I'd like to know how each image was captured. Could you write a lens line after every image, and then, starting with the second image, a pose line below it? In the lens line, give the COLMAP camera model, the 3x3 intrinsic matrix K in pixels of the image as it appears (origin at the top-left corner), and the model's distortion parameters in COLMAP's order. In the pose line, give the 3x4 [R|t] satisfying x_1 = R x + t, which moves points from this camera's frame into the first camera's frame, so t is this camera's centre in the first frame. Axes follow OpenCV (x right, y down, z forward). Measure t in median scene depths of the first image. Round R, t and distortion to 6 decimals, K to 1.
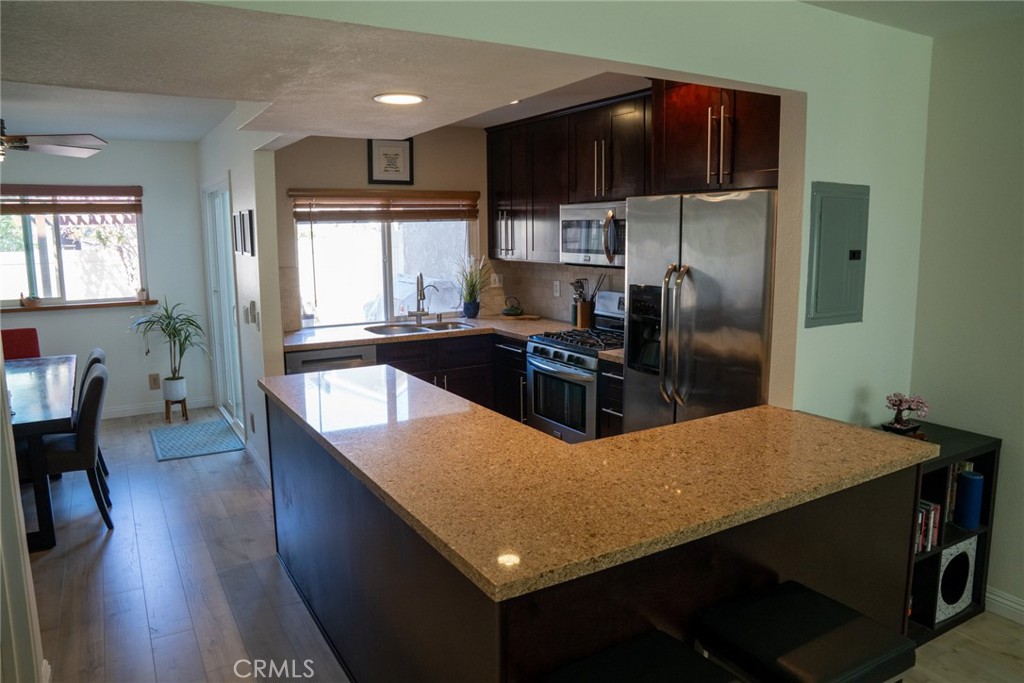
lens RADIAL K [[701.8, 0, 512.0], [0, 701.8, 341.5], [0, 0, 1]] dist [-0.124214, 0.086109]
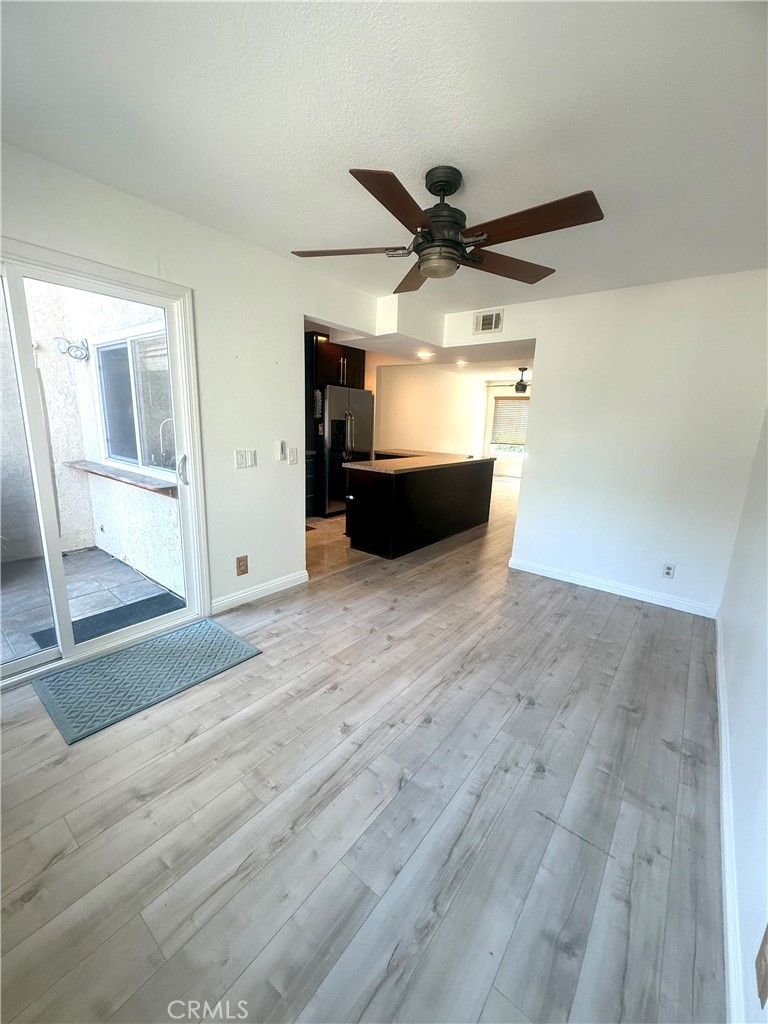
lens RADIAL K [[408.6, 0, 384.0], [0, 408.6, 512.0], [0, 0, 1]] dist [-0.003915, 0.000224]
pose [[-0.355684, -0.219969, 0.908352, -0.969376], [0.102690, 0.956826, 0.271918, -0.104180], [-0.928948, 0.189996, -0.317739, 0.957170]]
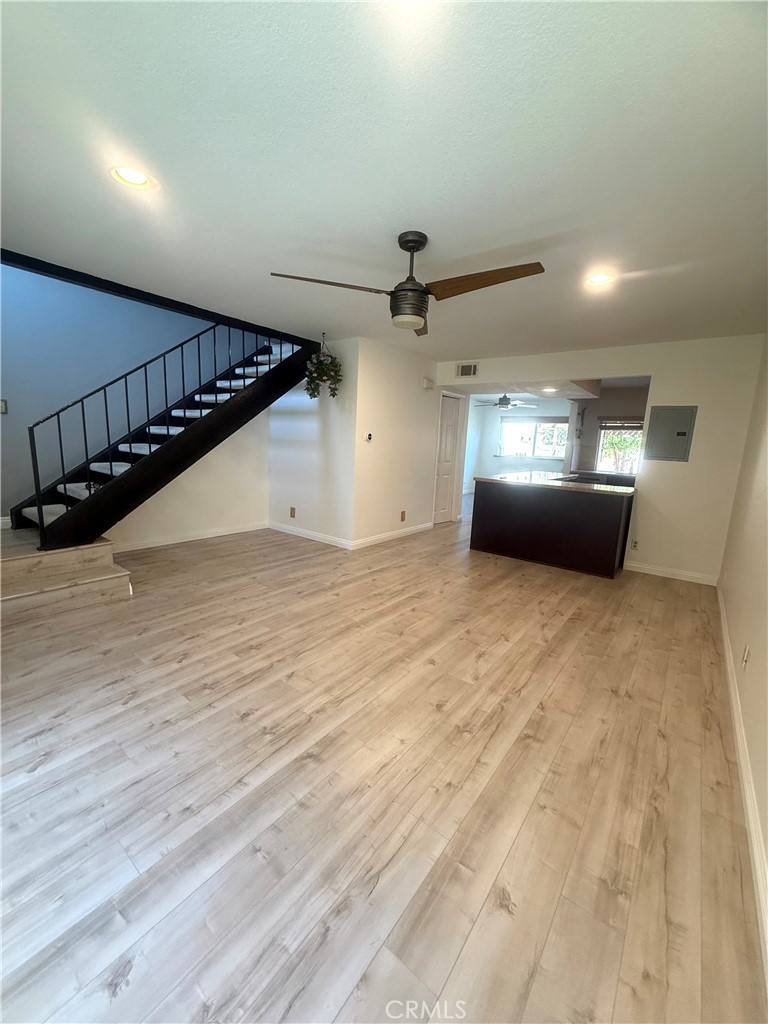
lens RADIAL K [[408.6, 0, 384.0], [0, 408.6, 512.0], [0, 0, 1]] dist [-0.003915, 0.000224]
pose [[0.360607, 0.185844, -0.914016, 0.867344], [-0.193180, 0.973582, 0.121740, 0.103446], [0.912493, 0.132669, 0.386982, -0.309730]]
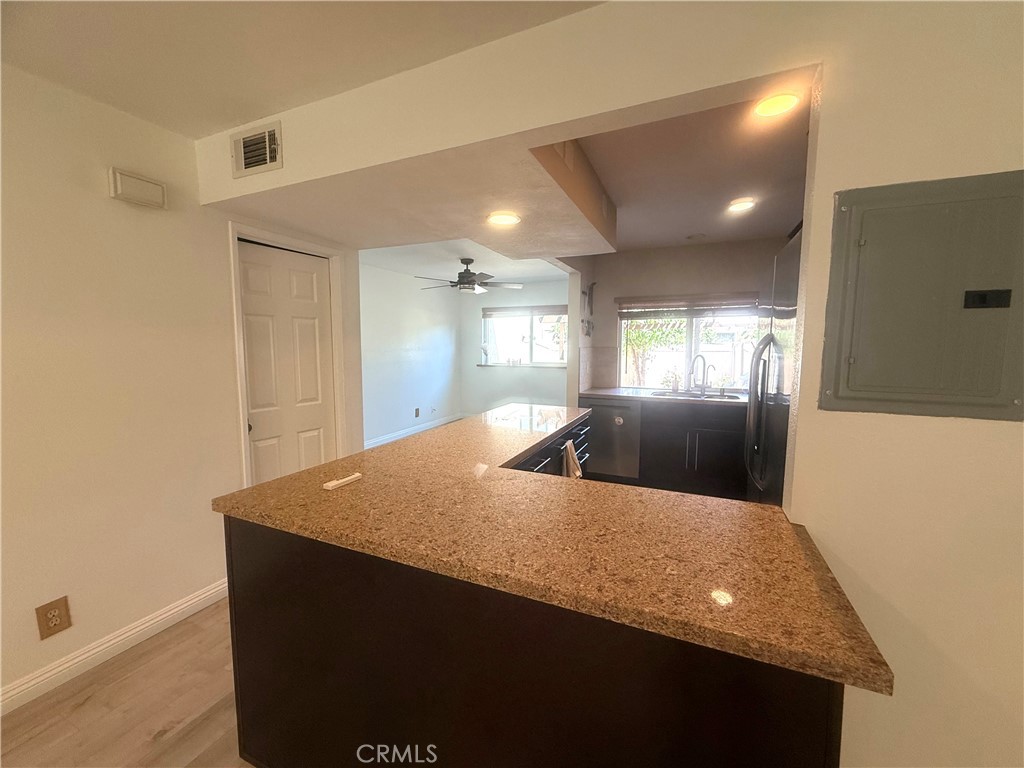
lens RADIAL K [[408.6, 0, 512.0], [0, 408.6, 384.0], [0, 0, 1]] dist [-0.003915, 0.000224]
pose [[0.574194, 0.087495, -0.814031, 0.314514], [-0.133747, 0.990941, 0.012169, -0.004542], [0.807721, 0.101887, 0.580694, 0.277070]]
